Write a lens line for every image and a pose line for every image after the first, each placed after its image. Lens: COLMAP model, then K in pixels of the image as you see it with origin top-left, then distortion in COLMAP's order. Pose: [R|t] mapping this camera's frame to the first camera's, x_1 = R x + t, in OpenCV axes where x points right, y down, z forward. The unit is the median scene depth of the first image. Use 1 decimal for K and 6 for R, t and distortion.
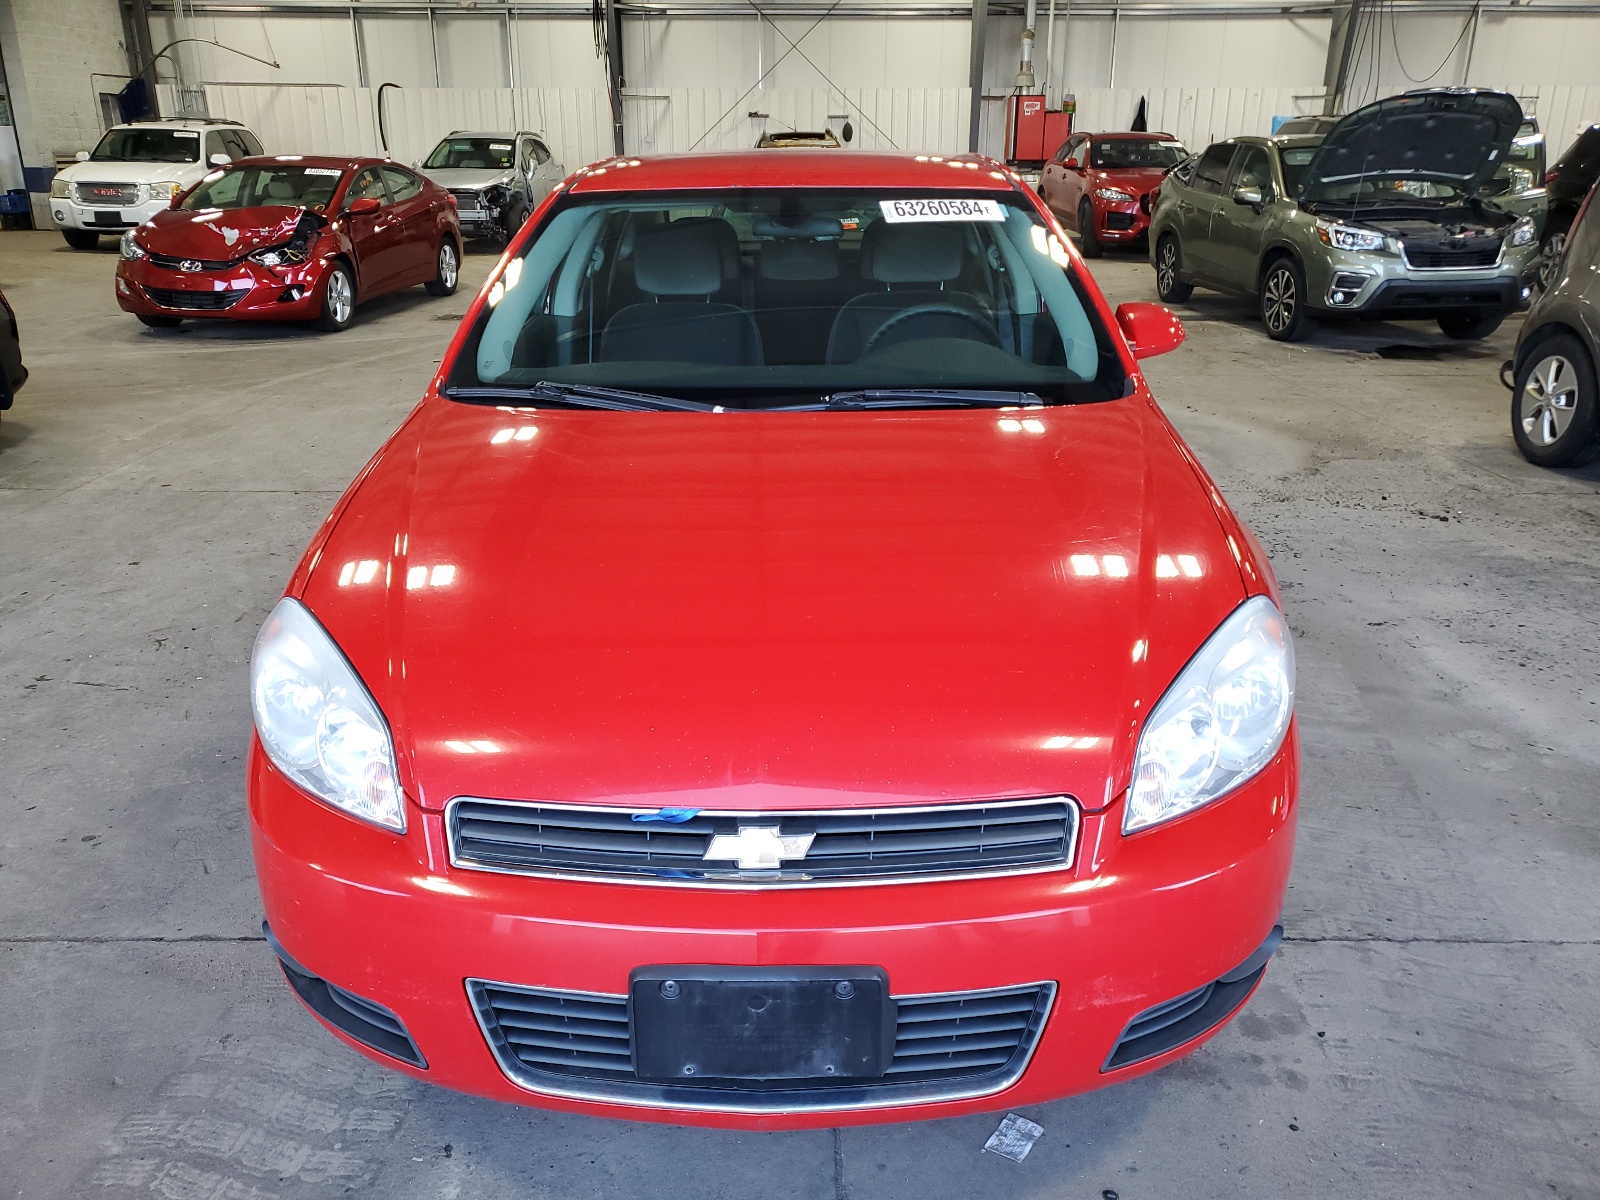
lens RADIAL K [[1234.2, 0, 800.0], [0, 1234.2, 600.0], [0, 0, 1]] dist [0.018714, 0.009912]
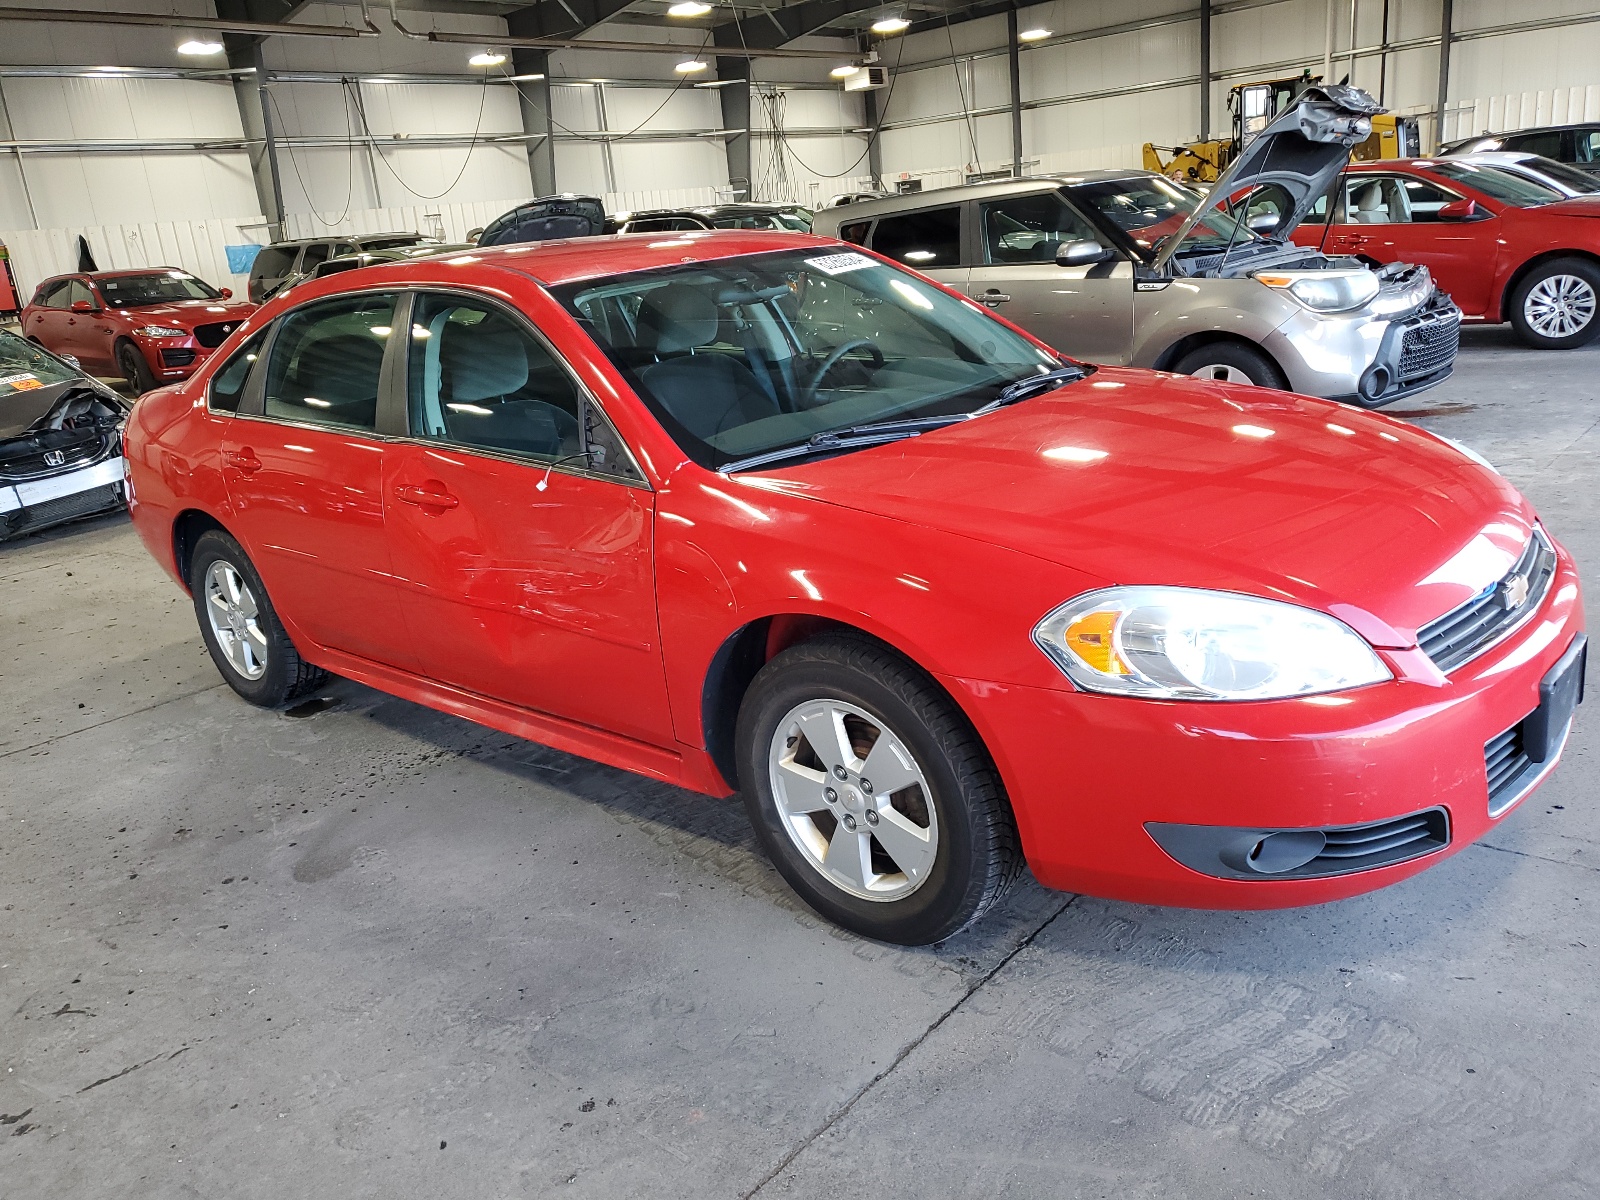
lens RADIAL K [[1234.2, 0, 800.0], [0, 1234.2, 600.0], [0, 0, 1]] dist [0.018714, 0.009912]
pose [[0.647160, -0.282738, 0.707985, -0.170579], [0.349699, 0.935312, 0.053867, -0.018313], [-0.677418, 0.212721, 0.704170, 0.052656]]
